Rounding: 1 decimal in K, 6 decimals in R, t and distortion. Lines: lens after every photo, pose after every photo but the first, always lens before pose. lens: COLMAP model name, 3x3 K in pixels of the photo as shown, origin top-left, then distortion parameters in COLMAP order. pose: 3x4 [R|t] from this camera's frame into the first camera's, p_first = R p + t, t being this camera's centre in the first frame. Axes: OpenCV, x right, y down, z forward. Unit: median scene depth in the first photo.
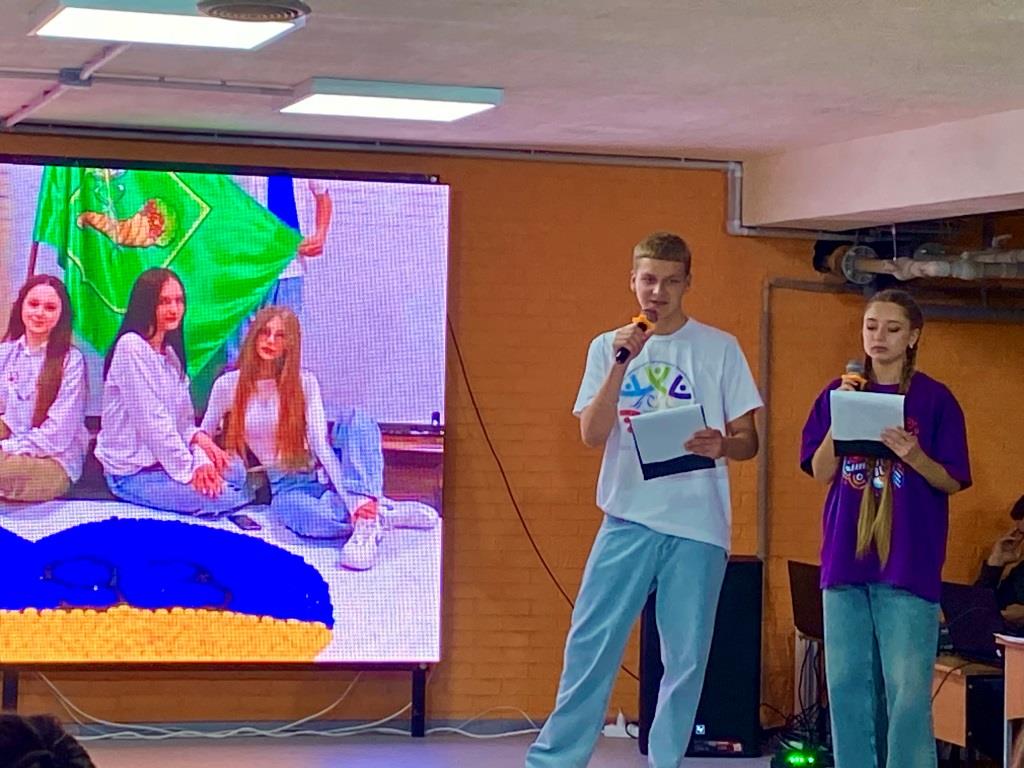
lens RADIAL K [[3084.3, 0, 508.8], [0, 3084.3, 380.1], [0, 0, 1]] dist [0.127583, 0.000000]
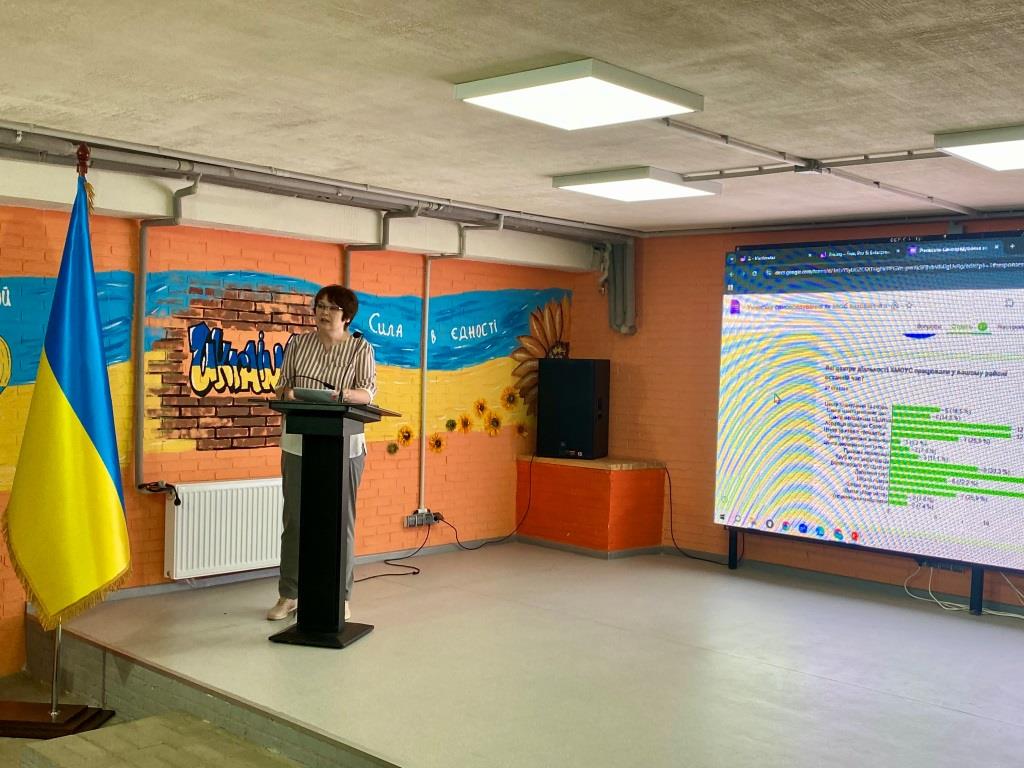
lens RADIAL K [[1122.3, 0, 527.6], [0, 1122.3, 365.2], [0, 0, 1]] dist [0.045442, 0.000000]
pose [[0.508817, -0.004990, -0.860860, 0.202838], [-0.014826, 0.999784, -0.014558, 0.004828], [0.860747, 0.020170, 0.508633, 0.500194]]
